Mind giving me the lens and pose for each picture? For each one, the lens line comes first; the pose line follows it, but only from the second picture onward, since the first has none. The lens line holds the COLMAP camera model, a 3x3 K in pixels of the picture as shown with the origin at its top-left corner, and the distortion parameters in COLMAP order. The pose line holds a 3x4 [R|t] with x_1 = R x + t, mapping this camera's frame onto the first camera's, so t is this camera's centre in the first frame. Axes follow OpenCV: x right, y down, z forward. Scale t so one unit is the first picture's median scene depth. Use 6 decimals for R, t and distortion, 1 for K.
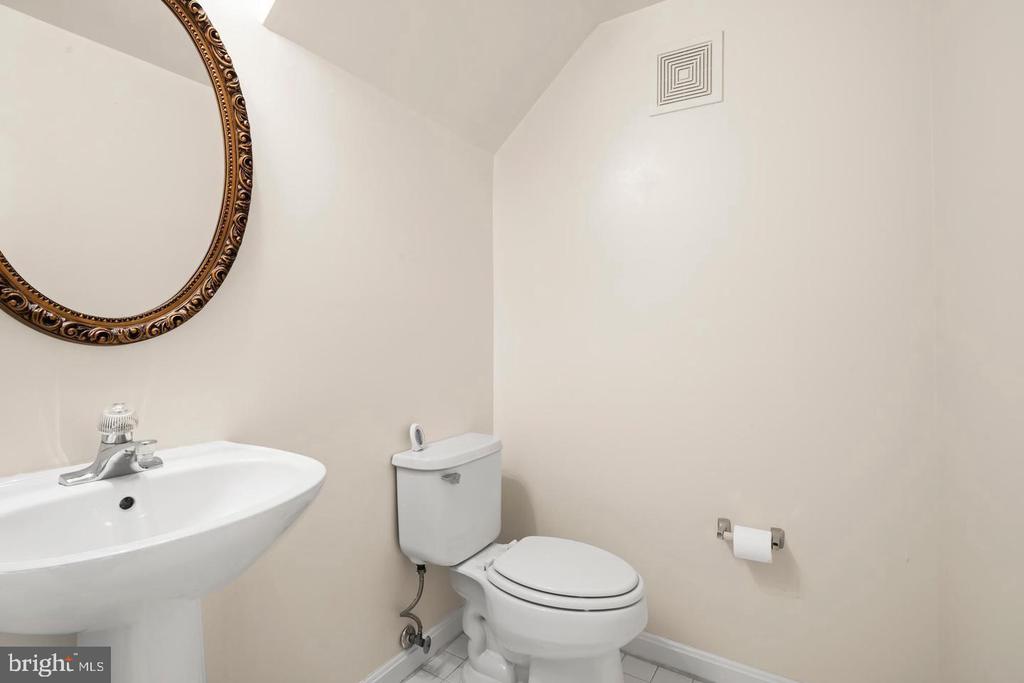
lens RADIAL K [[502.7, 0, 493.2], [0, 502.7, 316.3], [0, 0, 1]] dist [0.006381, -0.004228]
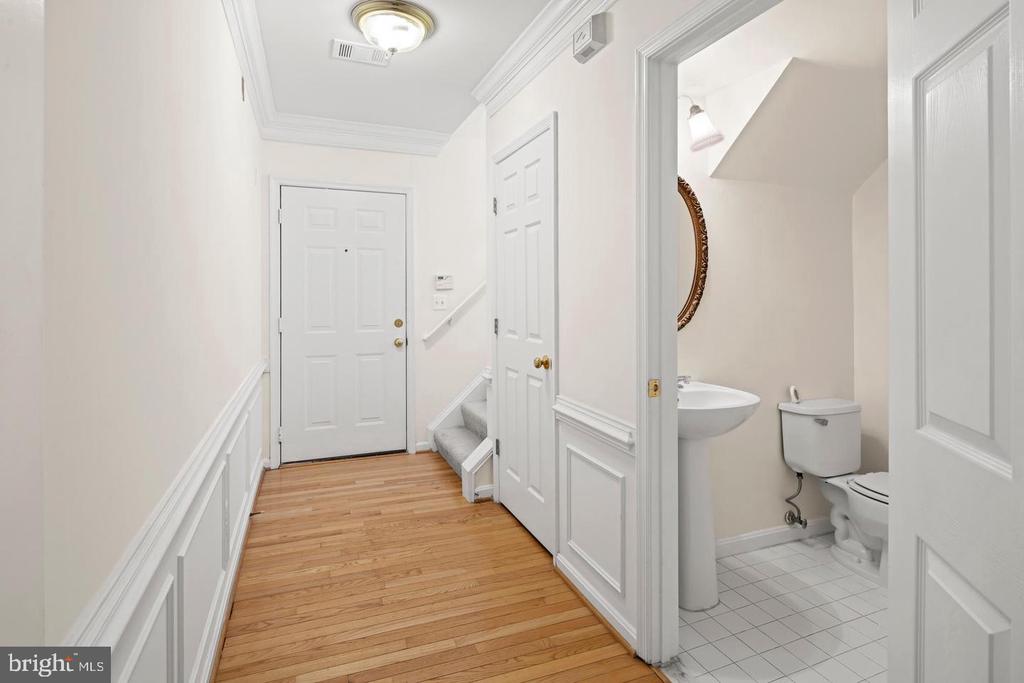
lens RADIAL K [[502.7, 0, 504.4], [0, 502.7, 289.3], [0, 0, 1]] dist [0.006381, -0.004228]
pose [[0.813072, -0.008718, -0.582098, 0.032401], [0.013017, 0.999910, 0.003206, -0.113056], [0.582018, -0.010184, 0.813112, -0.852934]]
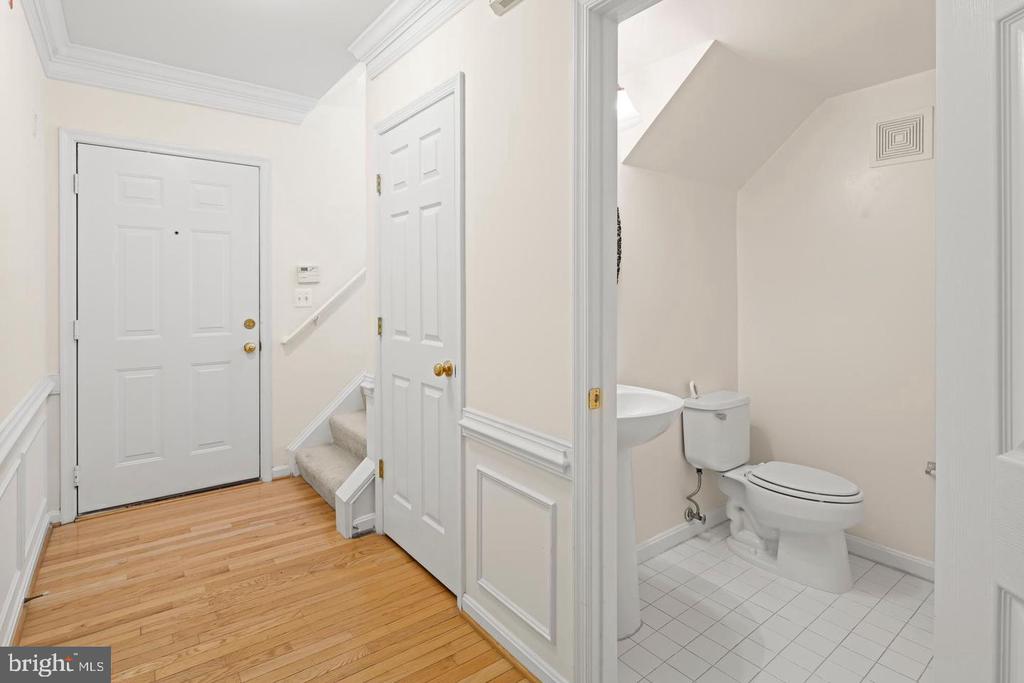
lens RADIAL K [[502.7, 0, 501.5], [0, 502.7, 286.2], [0, 0, 1]] dist [0.006381, -0.004228]
pose [[0.940709, -0.004586, -0.339184, -0.188037], [0.008586, 0.999910, 0.010295, -0.109394], [0.339106, -0.012597, 0.940664, -0.707670]]
